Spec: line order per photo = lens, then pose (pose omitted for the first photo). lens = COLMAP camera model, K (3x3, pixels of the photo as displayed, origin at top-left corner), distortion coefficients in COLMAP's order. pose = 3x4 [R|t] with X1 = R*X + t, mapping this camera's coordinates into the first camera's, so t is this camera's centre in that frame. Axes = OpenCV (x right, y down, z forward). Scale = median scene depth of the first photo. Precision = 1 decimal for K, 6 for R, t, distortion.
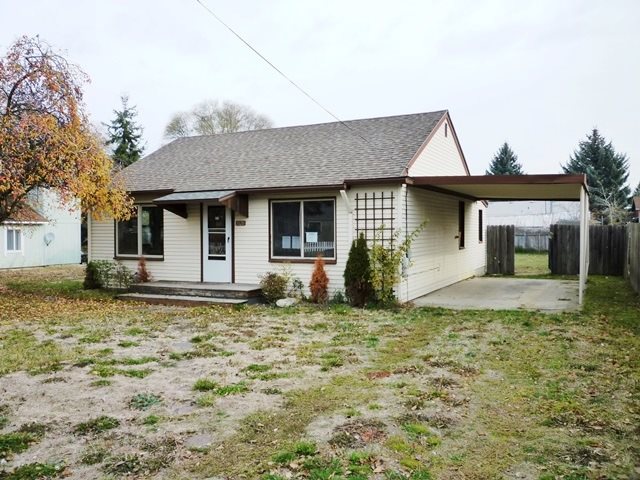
lens RADIAL K [[556.7, 0, 321.2], [0, 556.7, 239.2], [0, 0, 1]] dist [-0.055335, 0.041015]
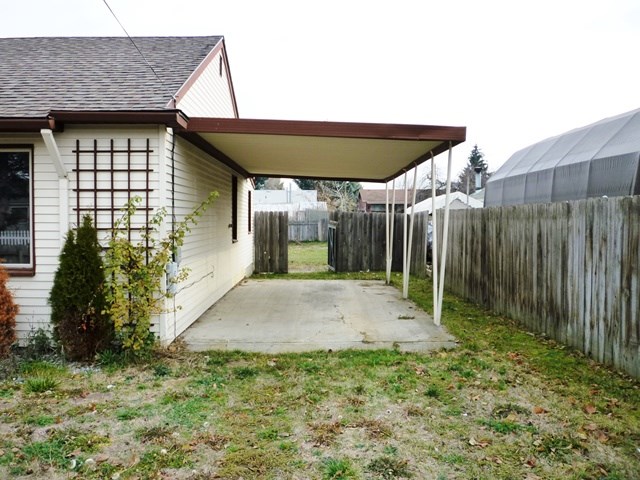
lens RADIAL K [[556.7, 0, 318.9], [0, 556.7, 239.1], [0, 0, 1]] dist [-0.055335, 0.041015]
pose [[0.888188, -0.004298, 0.459460, 0.027795], [-0.004203, 0.999838, 0.017479, 0.000441], [-0.459461, -0.017456, 0.888026, 0.436663]]
